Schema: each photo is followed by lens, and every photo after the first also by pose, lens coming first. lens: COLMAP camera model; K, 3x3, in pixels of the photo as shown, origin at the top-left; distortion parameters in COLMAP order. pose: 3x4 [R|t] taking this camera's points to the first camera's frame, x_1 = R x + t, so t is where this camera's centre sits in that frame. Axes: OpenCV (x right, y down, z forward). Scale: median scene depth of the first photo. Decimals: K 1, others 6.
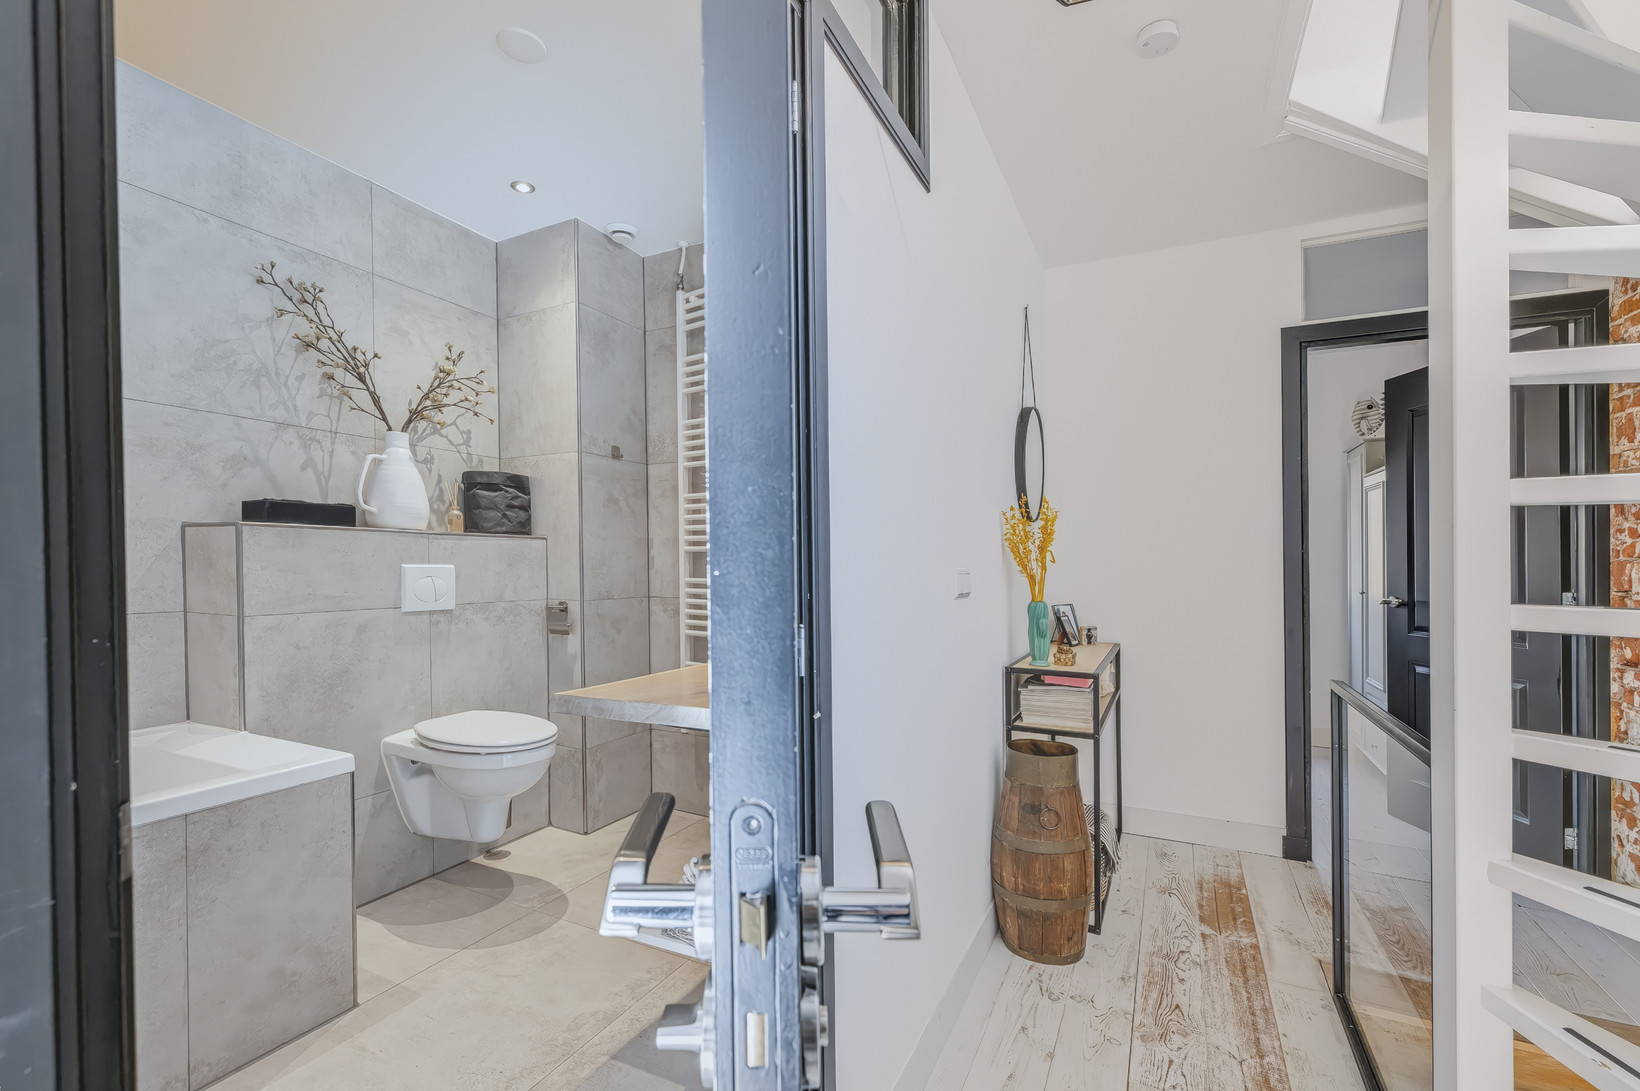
lens RADIAL K [[722.3, 0, 814.9], [0, 722.3, 552.7], [0, 0, 1]] dist [0.001781, 0.000798]
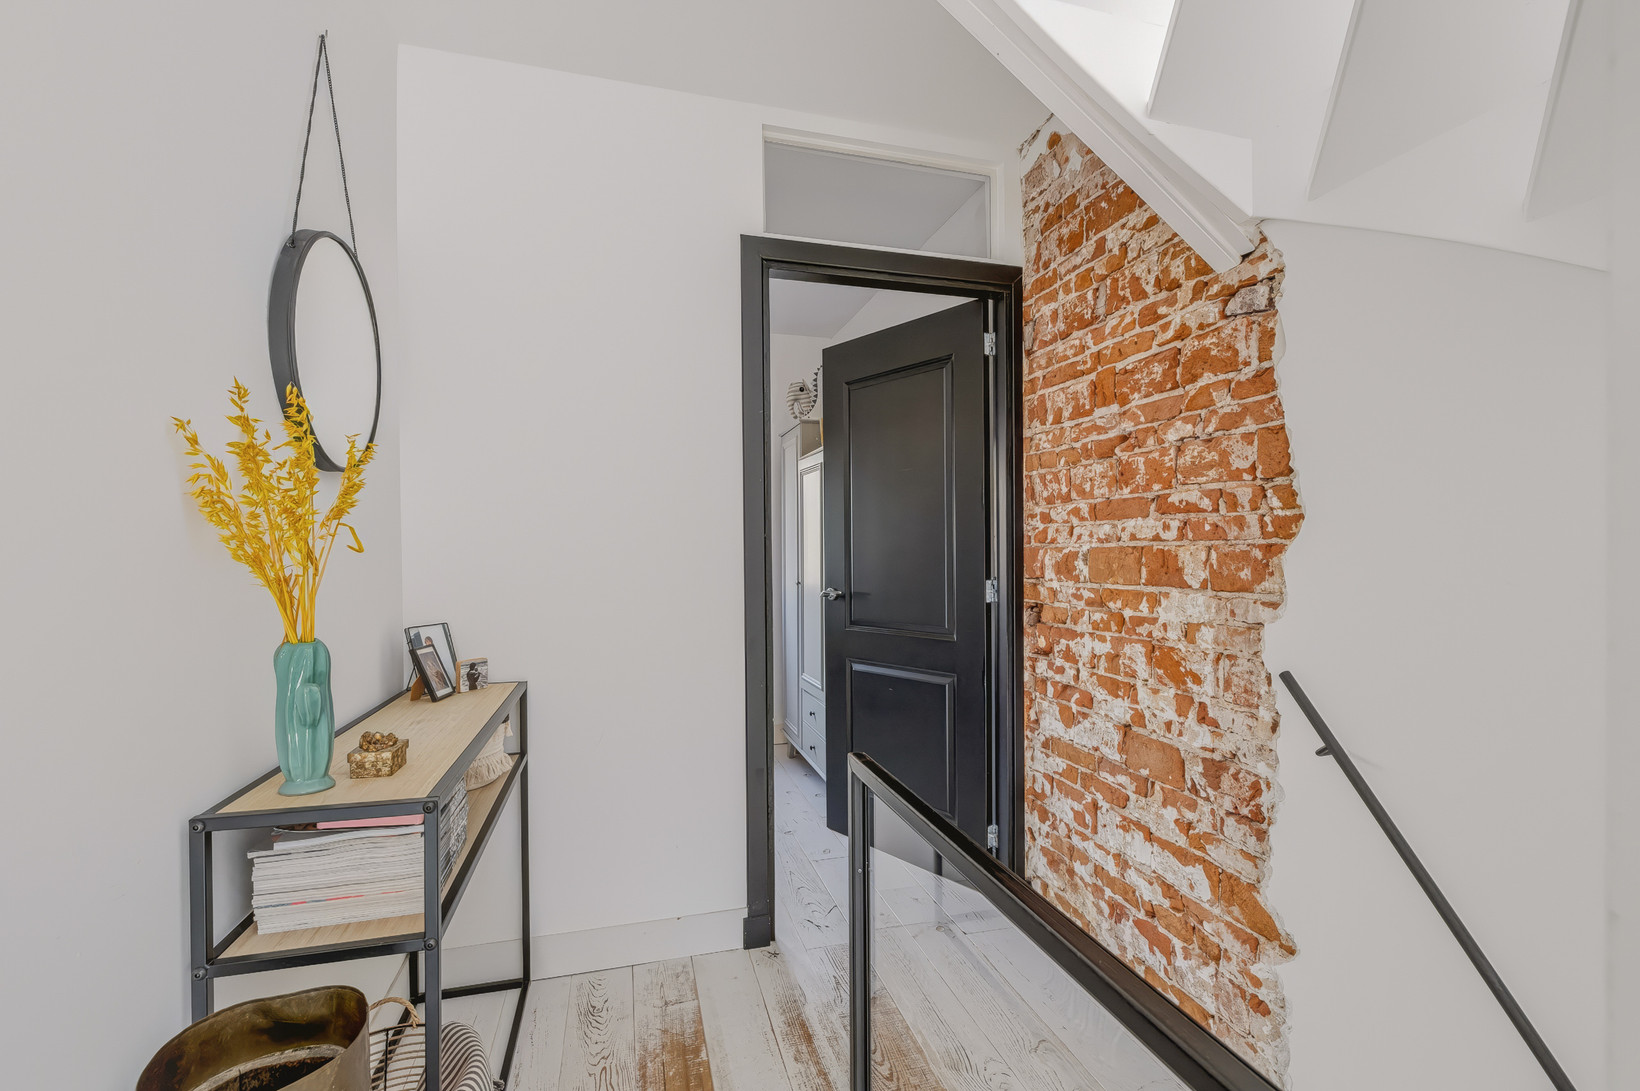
lens RADIAL K [[722.3, 0, 814.9], [0, 722.3, 552.7], [0, 0, 1]] dist [0.001781, 0.000798]
pose [[0.748227, -0.006416, 0.663412, 0.245549], [-0.001227, 0.999938, 0.011055, 0.008733], [-0.663442, -0.009086, 0.748172, 0.462462]]
